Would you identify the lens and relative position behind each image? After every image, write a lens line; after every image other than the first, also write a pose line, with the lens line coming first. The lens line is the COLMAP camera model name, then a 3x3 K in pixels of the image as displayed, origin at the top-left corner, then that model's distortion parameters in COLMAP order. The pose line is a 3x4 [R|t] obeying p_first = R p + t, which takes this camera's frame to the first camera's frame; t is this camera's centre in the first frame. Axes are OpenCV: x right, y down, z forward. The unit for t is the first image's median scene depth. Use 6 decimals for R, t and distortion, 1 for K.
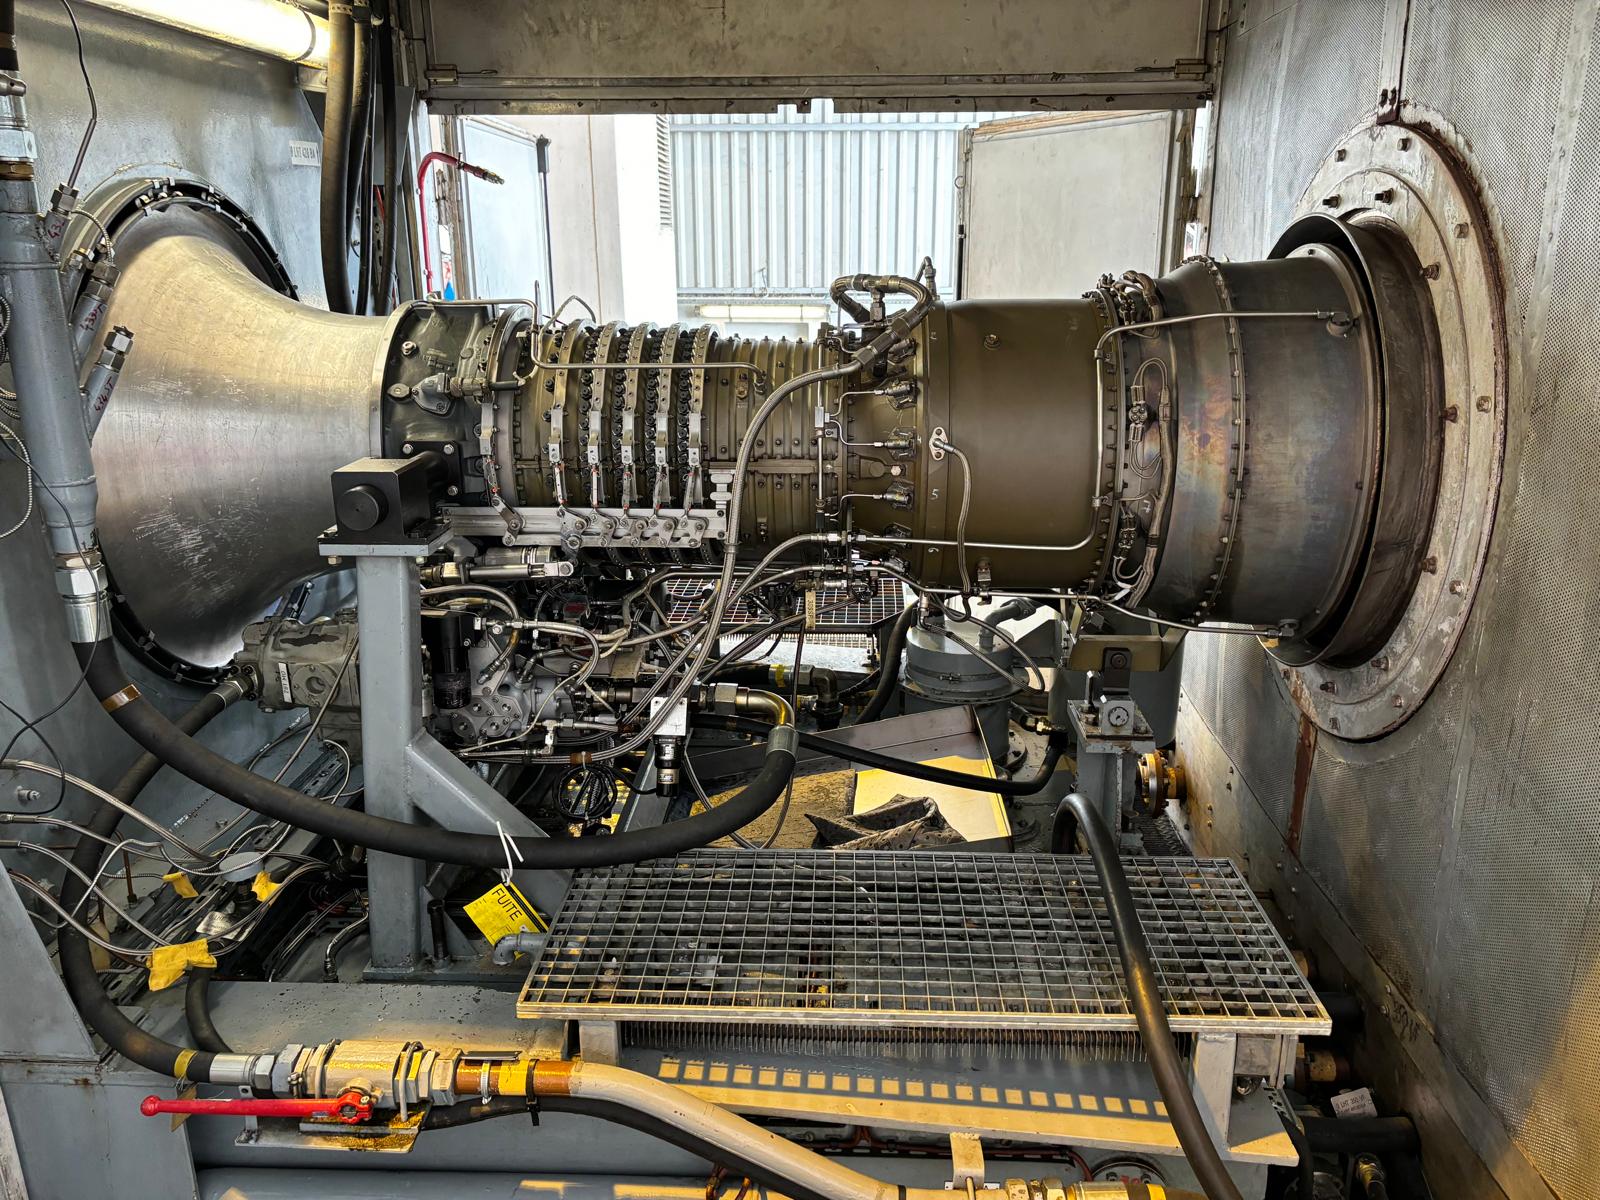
lens RADIAL K [[1149.2, 0, 797.8], [0, 1149.2, 598.7], [0, 0, 1]] dist [0.077483, -0.099090]
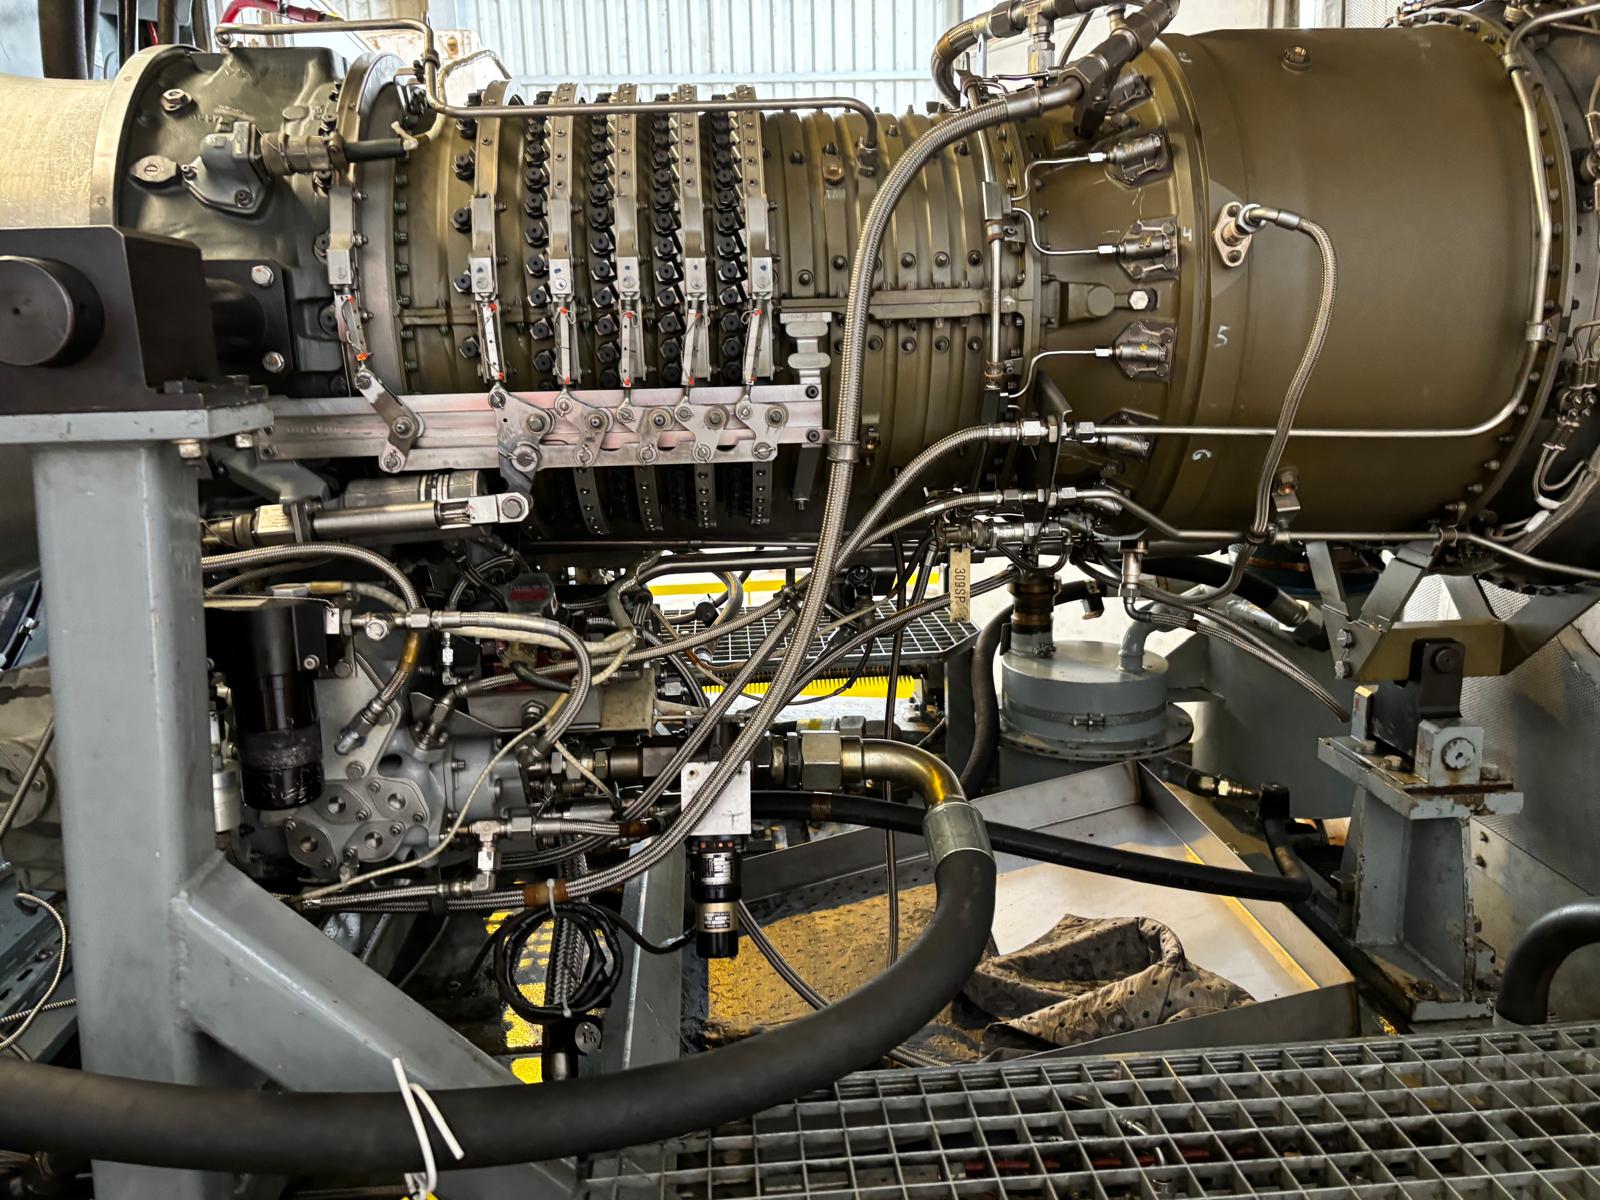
lens RADIAL K [[1166.6, 0, 784.1], [0, 1166.6, 607.1], [0, 0, 1]] dist [0.041149, -0.035504]
pose [[0.992989, -0.048282, 0.107900, -0.136793], [0.056409, 0.995693, -0.073573, 0.057398], [-0.103883, 0.079144, 0.991436, 0.475281]]
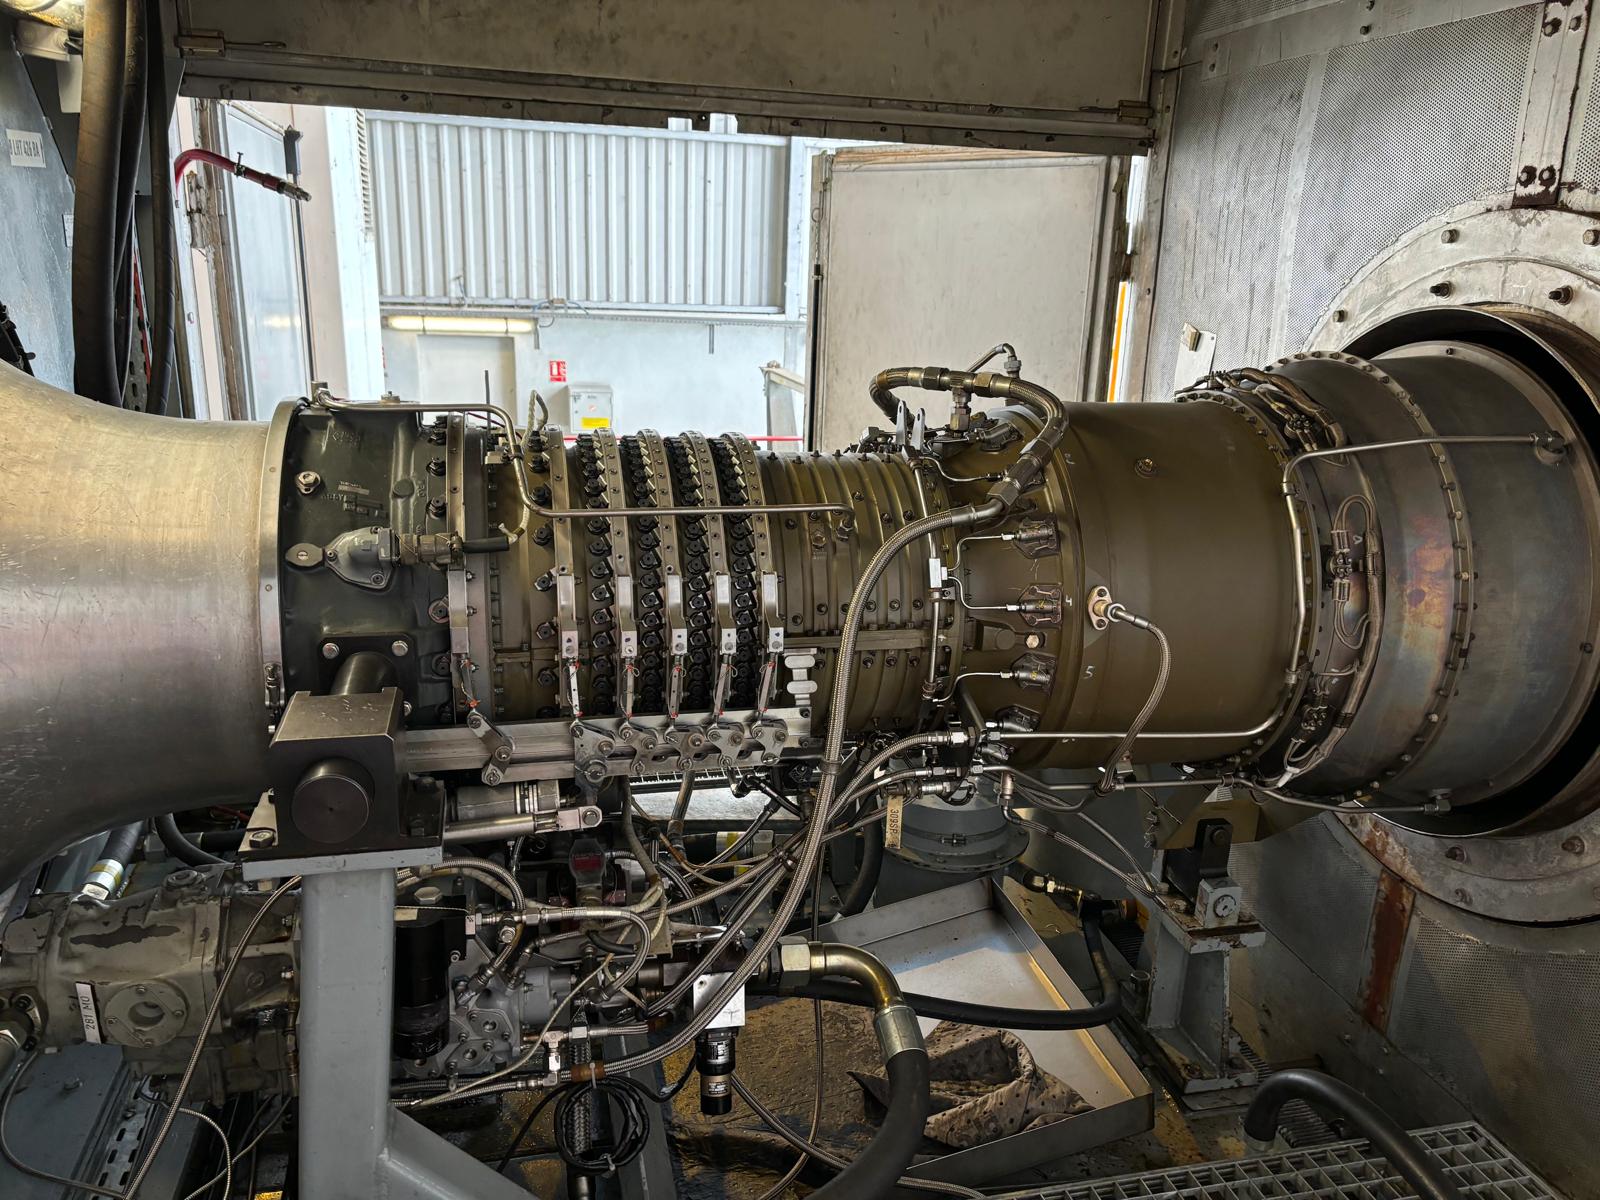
lens RADIAL K [[1166.6, 0, 784.1], [0, 1166.6, 607.1], [0, 0, 1]] dist [0.041149, -0.035504]
pose [[0.961330, -0.043358, 0.271963, -0.261304], [0.042807, 0.999052, 0.007961, -0.140935], [-0.272050, 0.003989, 0.962275, 0.311334]]
